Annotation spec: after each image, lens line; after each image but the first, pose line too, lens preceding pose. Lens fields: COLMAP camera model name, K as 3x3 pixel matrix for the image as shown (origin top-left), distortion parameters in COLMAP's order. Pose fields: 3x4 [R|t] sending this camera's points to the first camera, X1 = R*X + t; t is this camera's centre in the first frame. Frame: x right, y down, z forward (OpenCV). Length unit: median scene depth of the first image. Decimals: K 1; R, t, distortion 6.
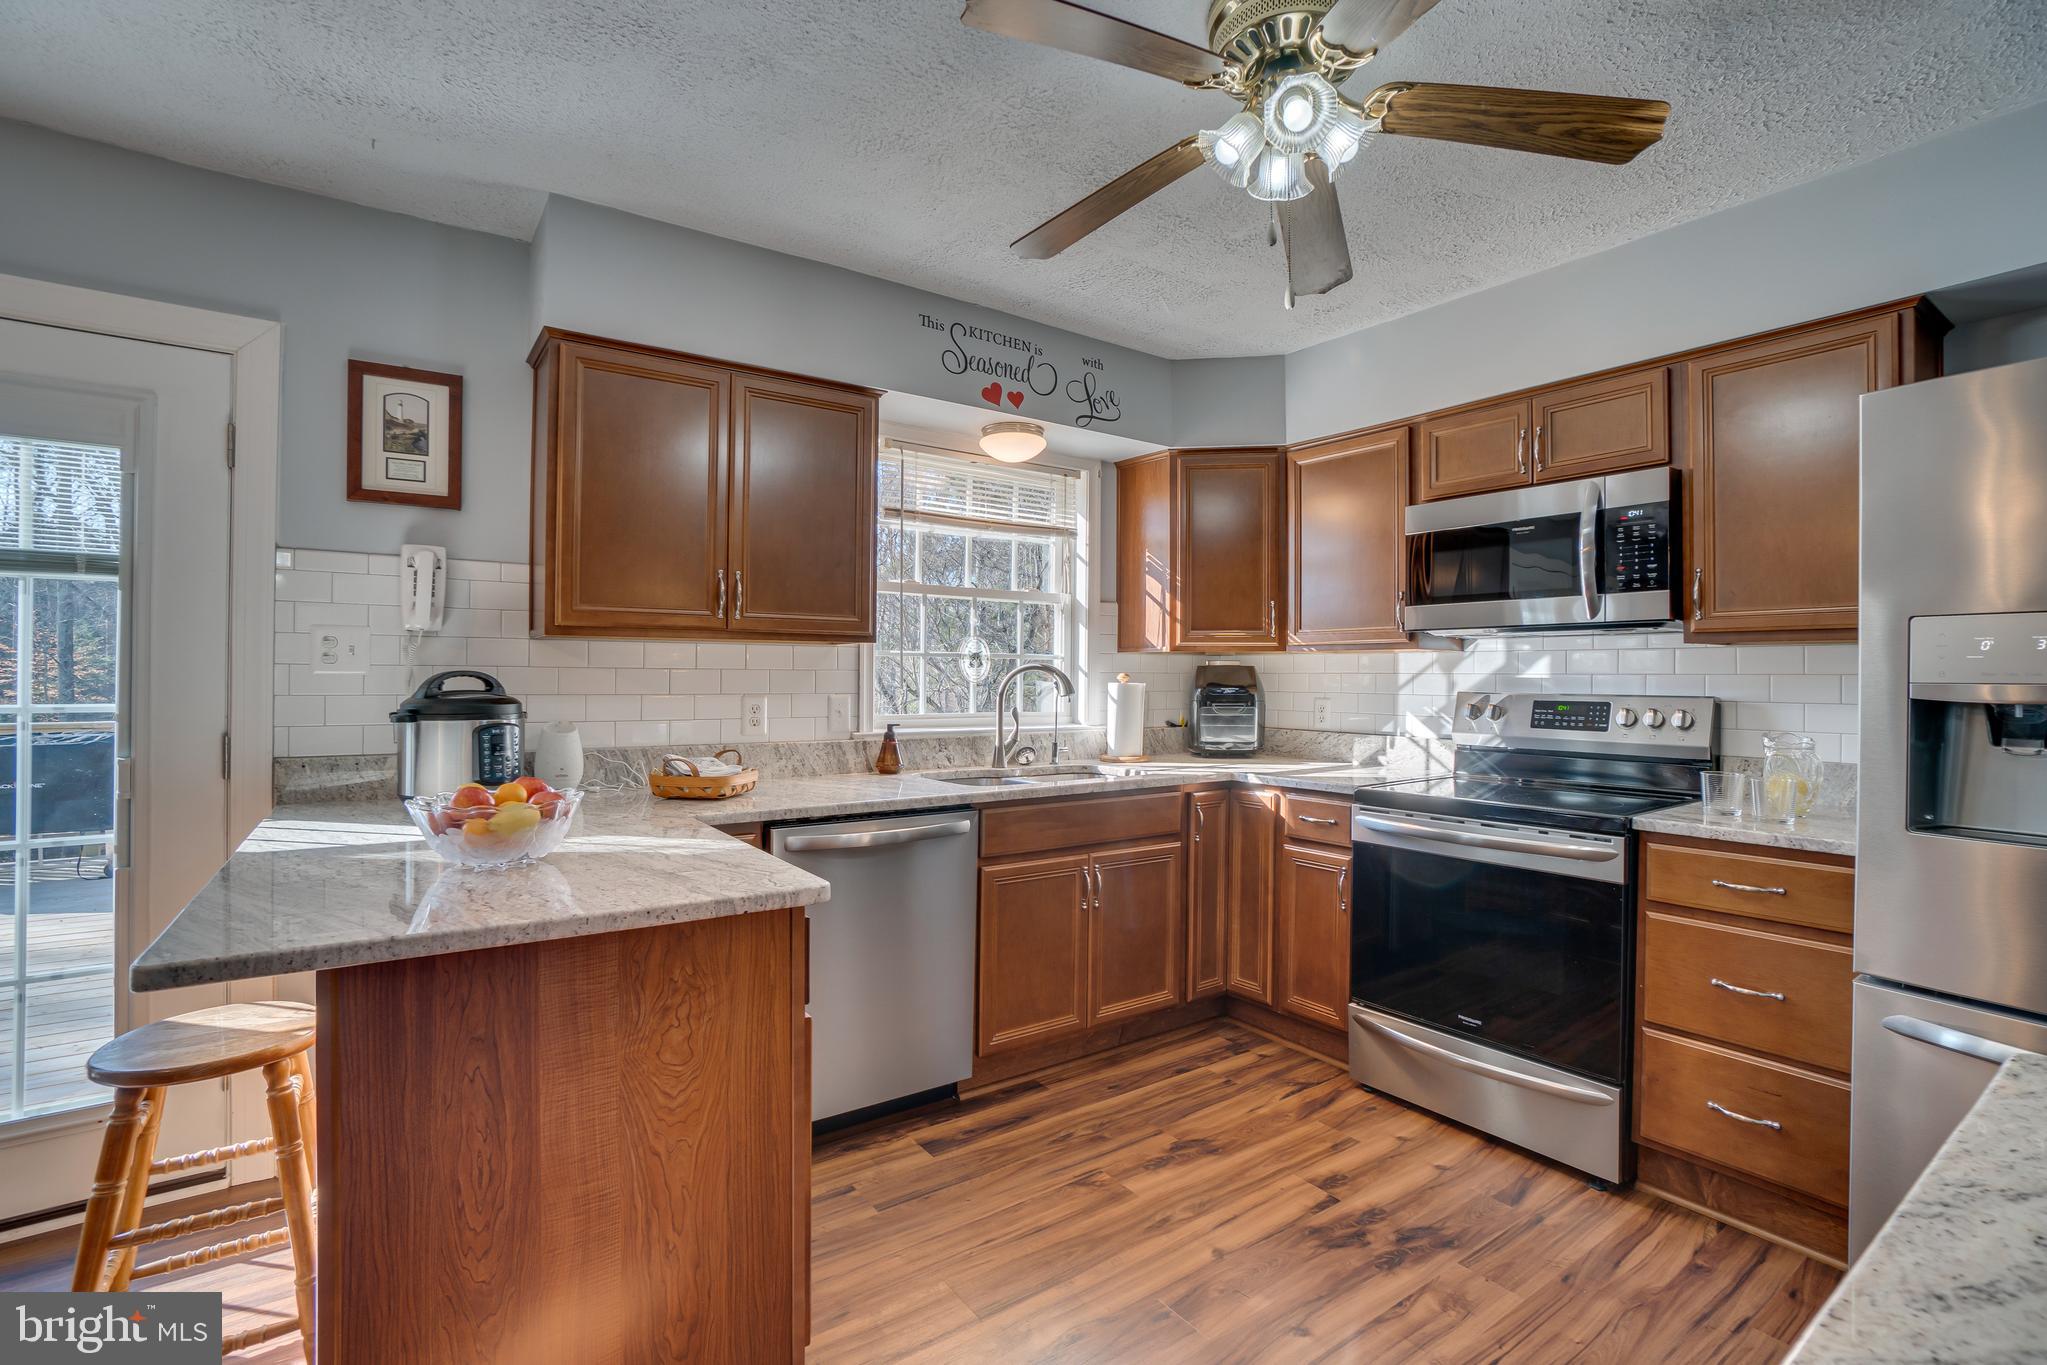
lens RADIAL K [[927.4, 0, 1019.6], [0, 927.4, 673.6], [0, 0, 1]] dist [-0.053364, 0.017429]
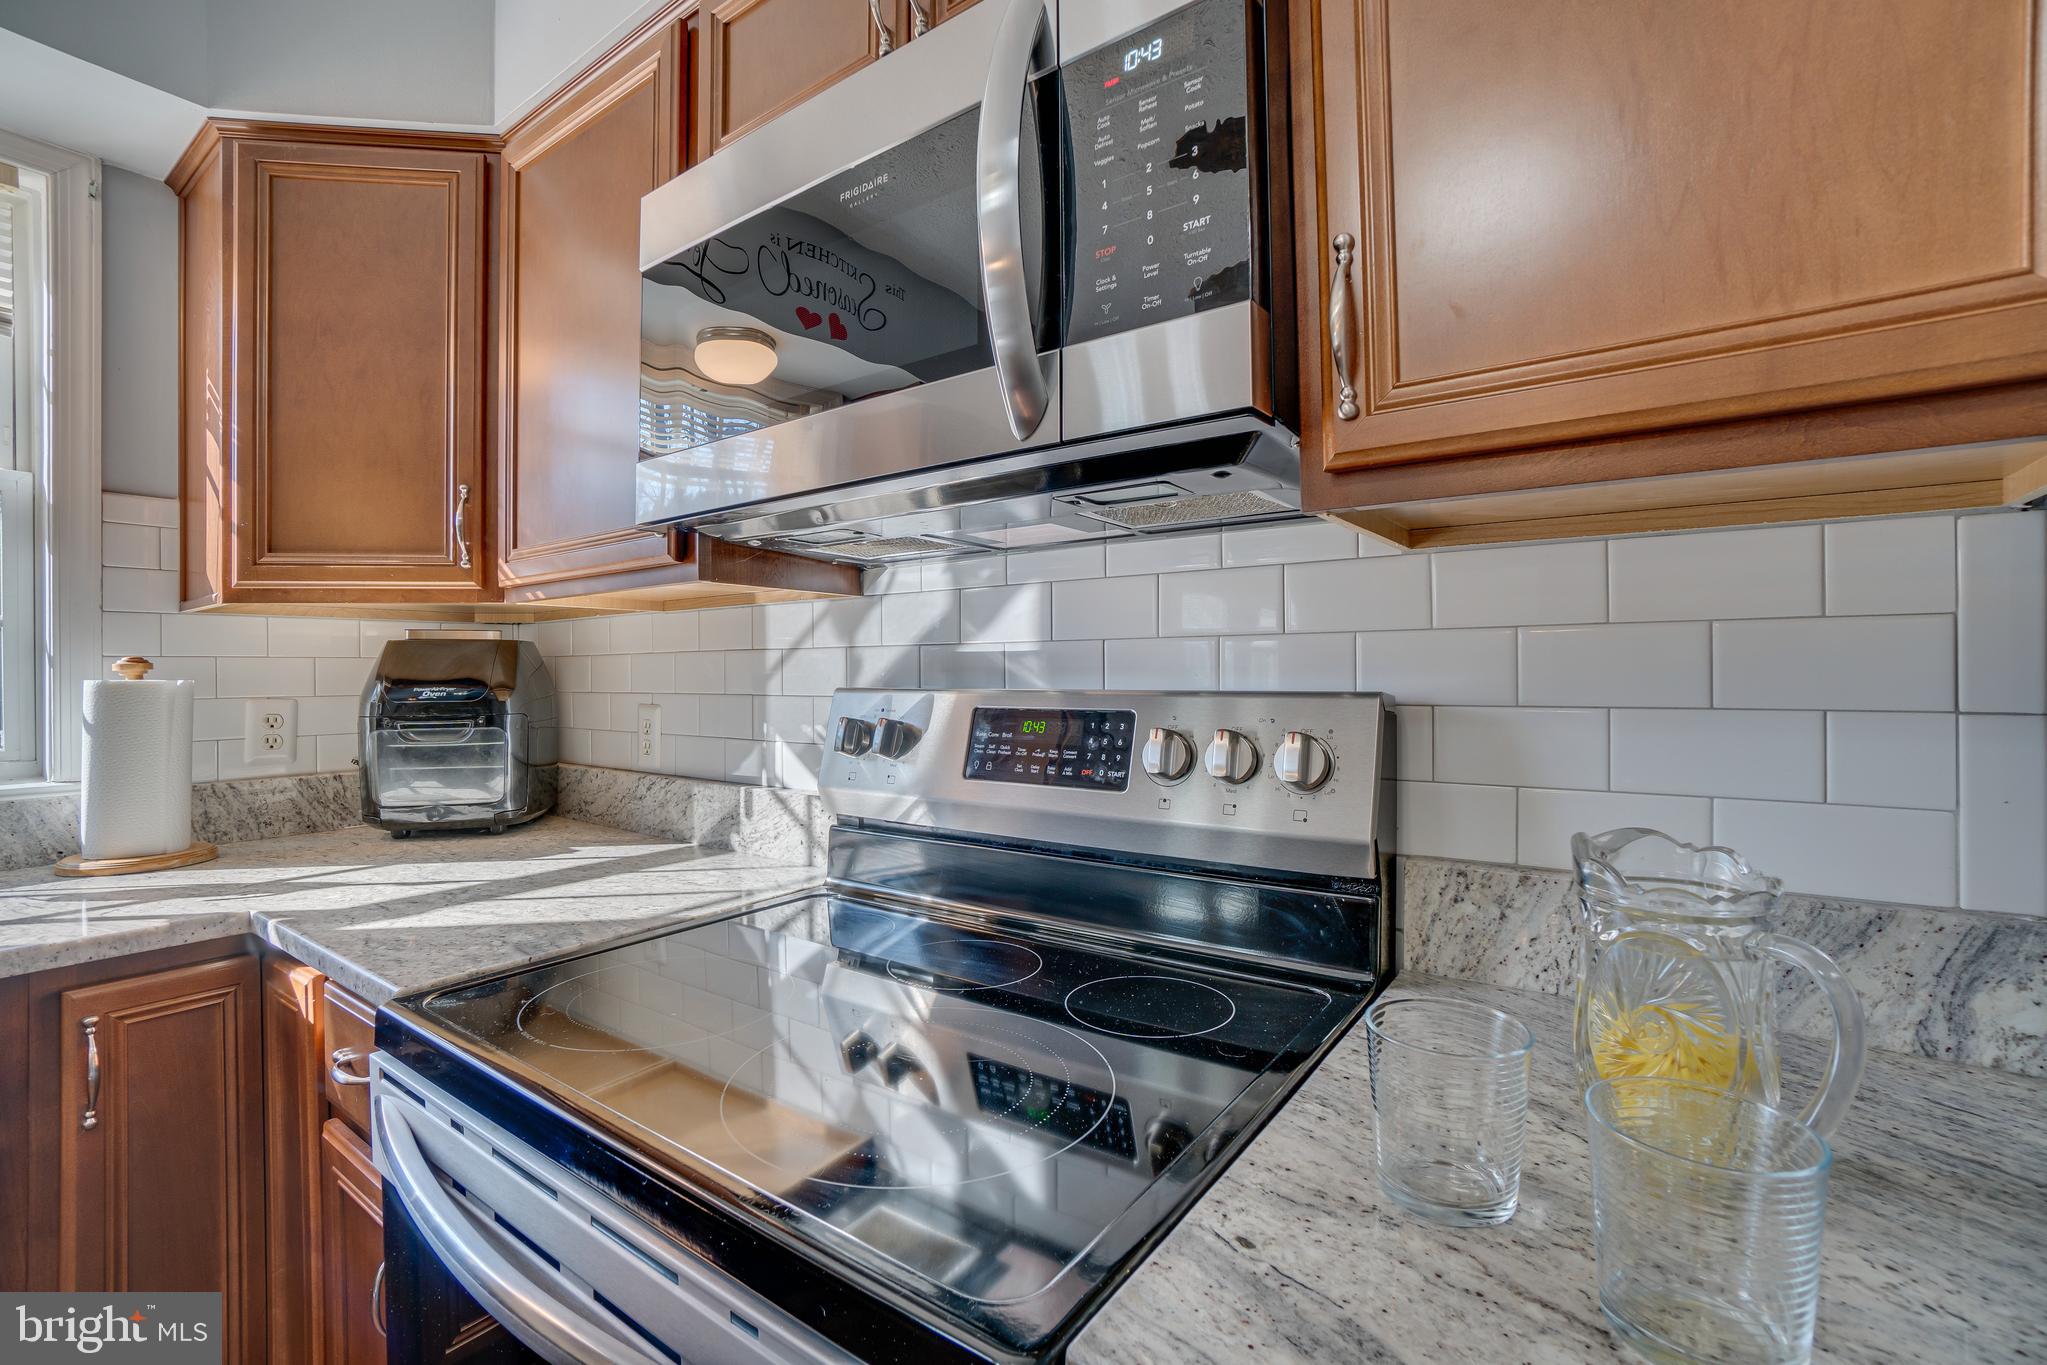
lens RADIAL K [[908.4, 0, 1024.1], [0, 908.4, 667.9], [0, 0, 1]] dist [-0.049980, 0.014818]
pose [[0.945724, -0.012504, 0.324731, 0.456811], [0.013569, 0.999907, -0.001014, 0.012892], [-0.324688, 0.005365, 0.945806, 0.622061]]
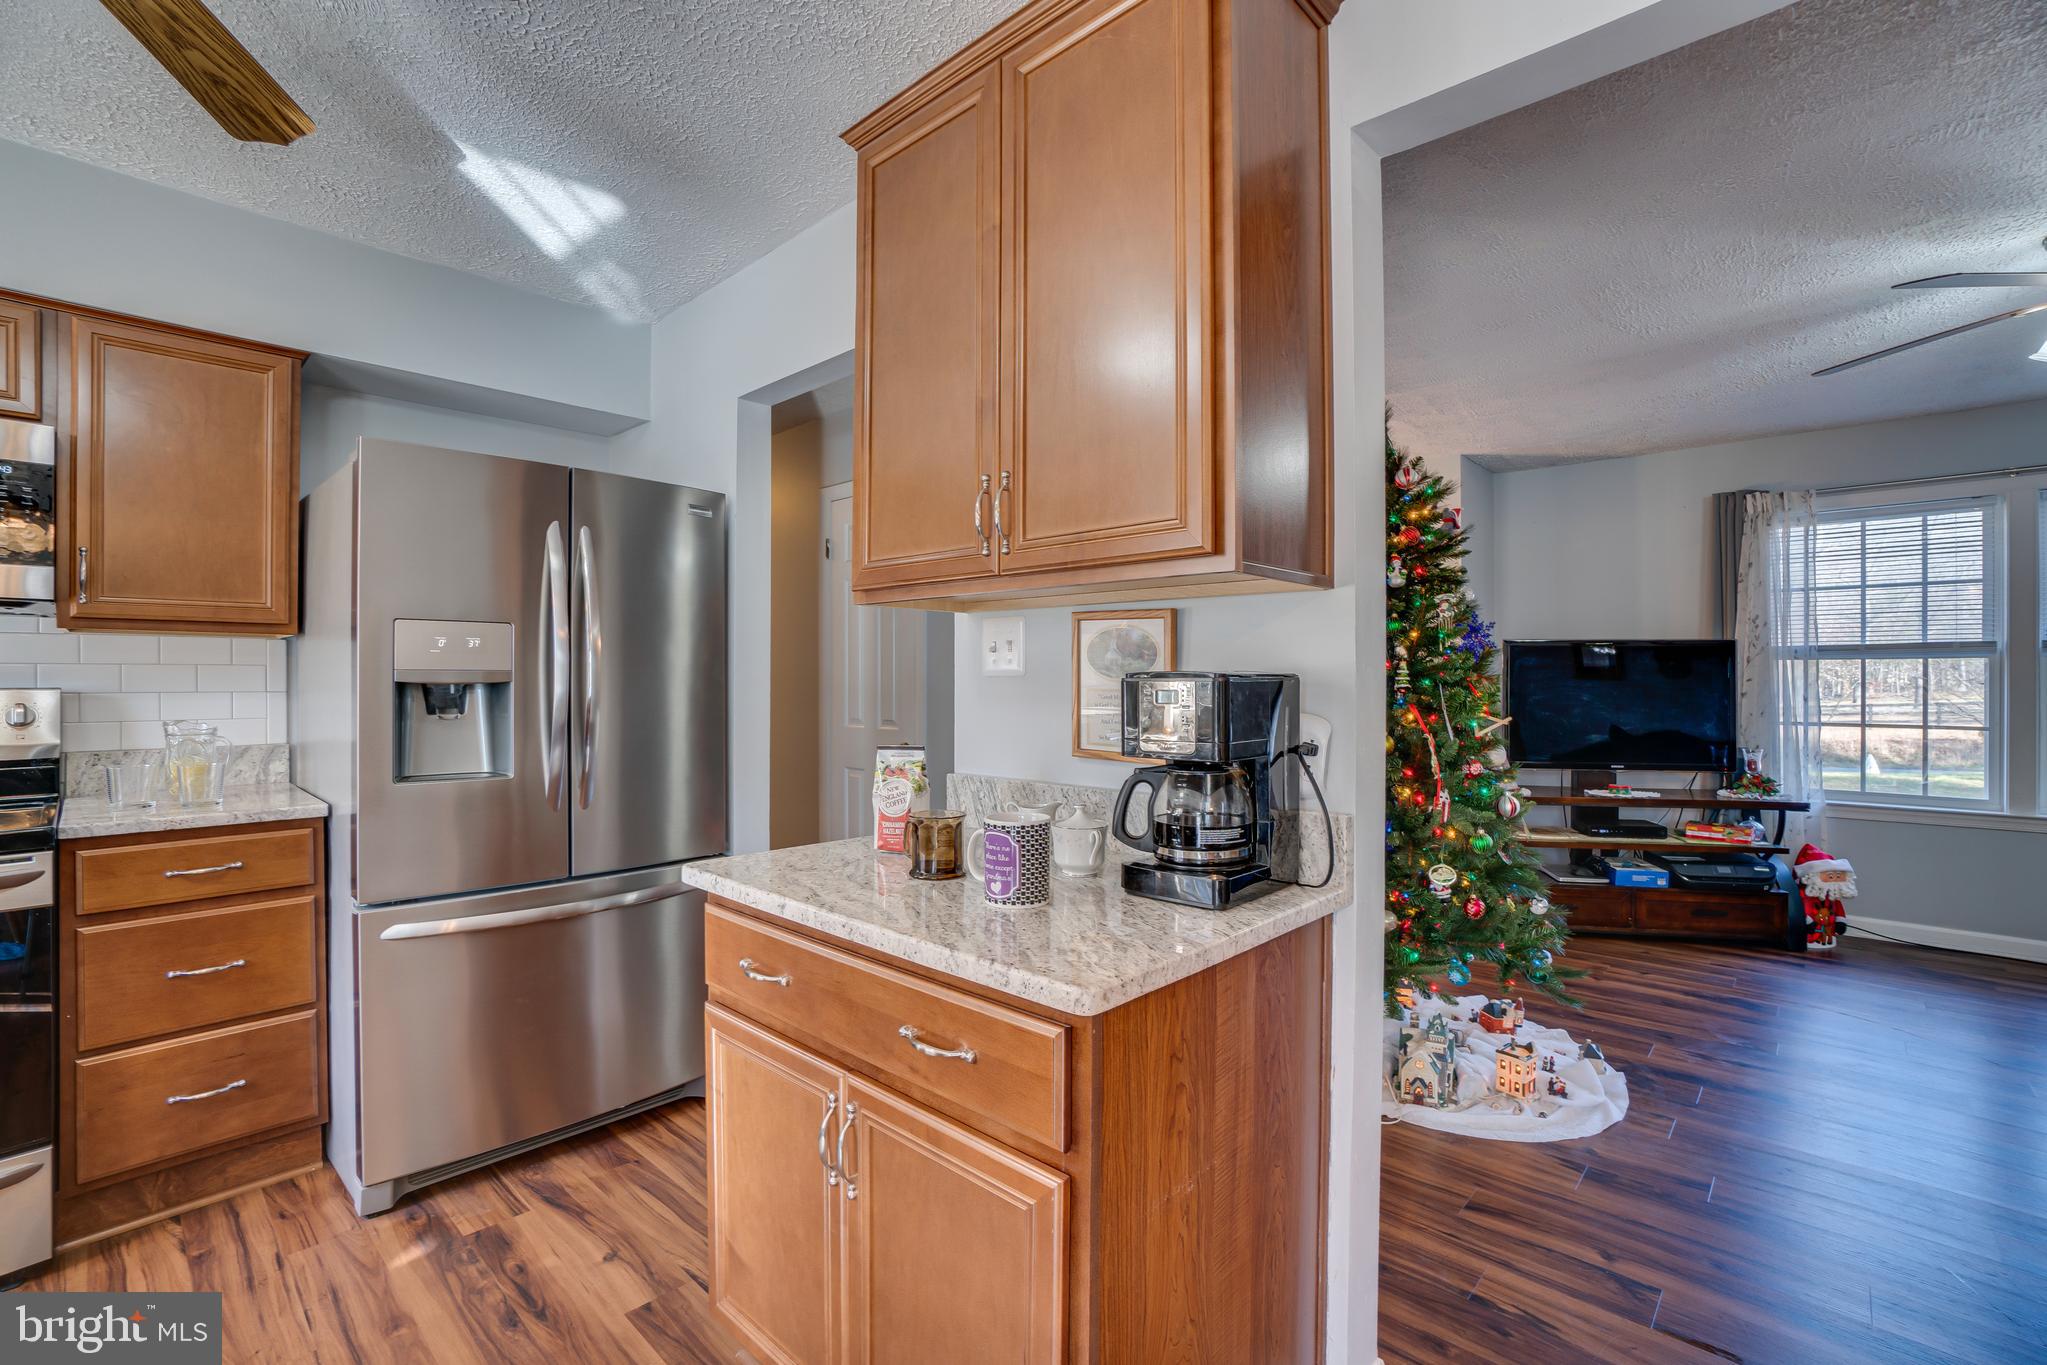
lens RADIAL K [[908.4, 0, 1011.3], [0, 908.4, 682.7], [0, 0, 1]] dist [-0.049980, 0.014818]
pose [[-0.196192, -0.010537, 0.980509, -0.245290], [-0.001641, 0.999944, 0.010417, 0.008227], [-0.980564, 0.000434, -0.196198, 0.204058]]
